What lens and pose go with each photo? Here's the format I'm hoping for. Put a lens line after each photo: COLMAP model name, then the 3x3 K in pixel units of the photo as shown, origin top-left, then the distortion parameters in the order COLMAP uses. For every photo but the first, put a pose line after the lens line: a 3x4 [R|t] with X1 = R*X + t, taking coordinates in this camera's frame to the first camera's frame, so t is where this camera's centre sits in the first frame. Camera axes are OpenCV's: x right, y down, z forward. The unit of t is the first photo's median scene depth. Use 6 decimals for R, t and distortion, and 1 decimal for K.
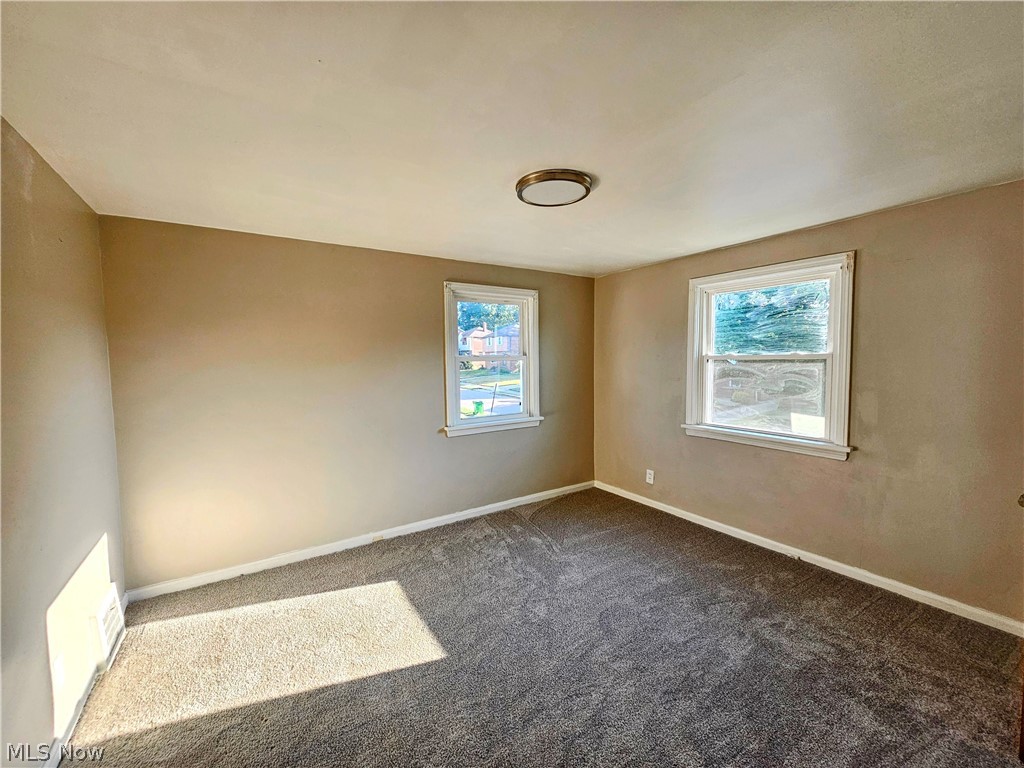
lens RADIAL K [[418.1, 0, 511.9], [0, 418.1, 384.1], [0, 0, 1]] dist [-0.001122, -0.000331]
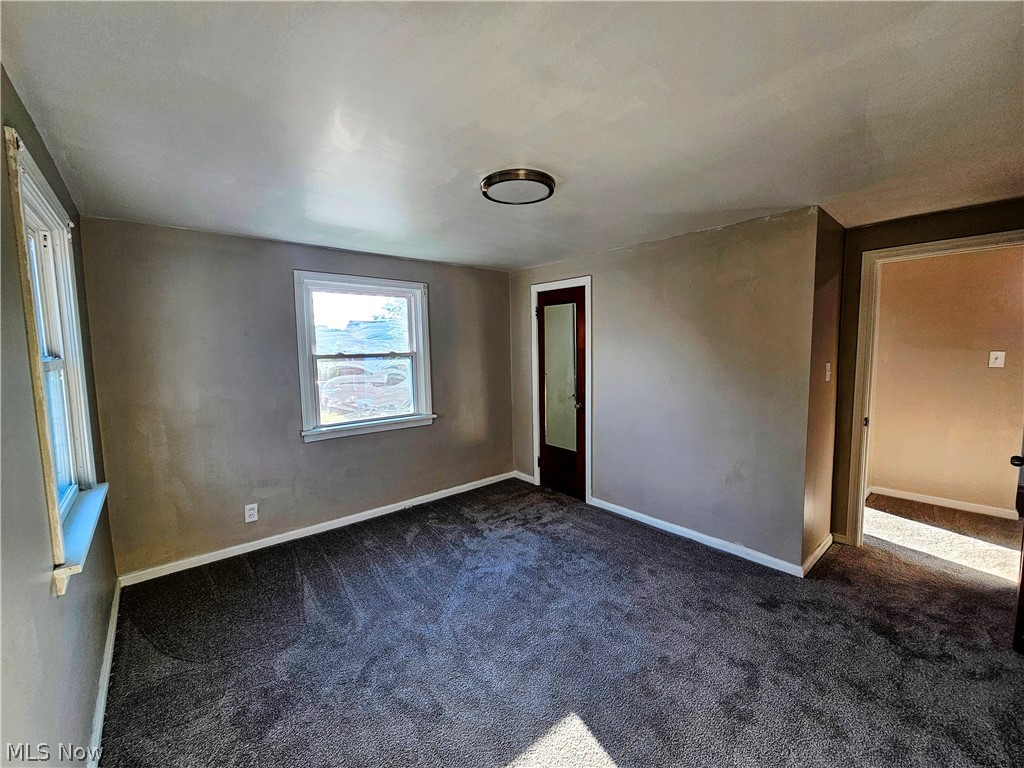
lens RADIAL K [[418.1, 0, 511.9], [0, 418.1, 384.1], [0, 0, 1]] dist [-0.001122, -0.000331]
pose [[-0.123159, -0.075829, 0.989486, -0.593984], [0.079986, 0.993074, 0.086059, -0.053383], [-0.989158, 0.089744, -0.116240, 0.741008]]
